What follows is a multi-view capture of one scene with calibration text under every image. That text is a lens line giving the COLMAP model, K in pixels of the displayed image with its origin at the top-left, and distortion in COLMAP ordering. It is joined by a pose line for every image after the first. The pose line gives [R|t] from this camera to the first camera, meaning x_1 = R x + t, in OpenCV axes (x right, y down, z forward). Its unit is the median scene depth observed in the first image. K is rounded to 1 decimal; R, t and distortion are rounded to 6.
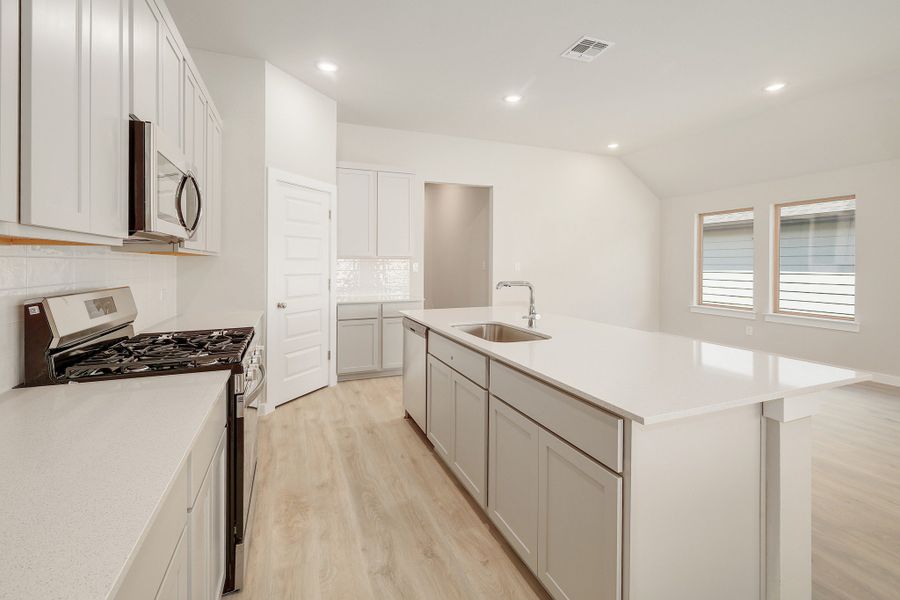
lens RADIAL K [[383.6, 0, 446.0], [0, 383.6, 298.6], [0, 0, 1]] dist [-0.002525, -0.000274]
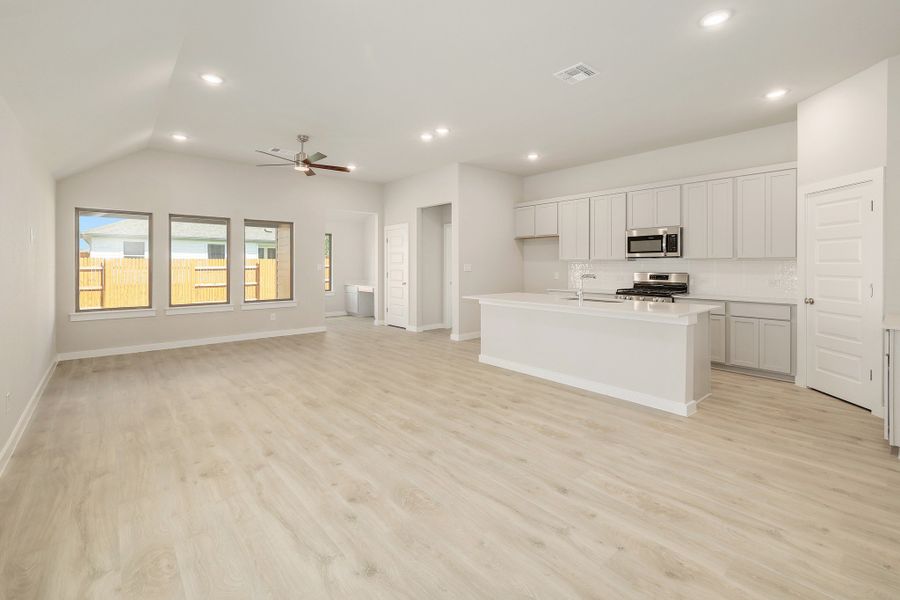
lens RADIAL K [[396.7, 0, 450.3], [0, 396.7, 268.7], [0, 0, 1]] dist [0.000818, 0.000163]
pose [[-0.949150, 0.004539, -0.314792, 0.640632], [-0.028011, 0.994713, 0.098800, -0.112627], [0.313576, 0.102594, -0.944005, 1.193759]]
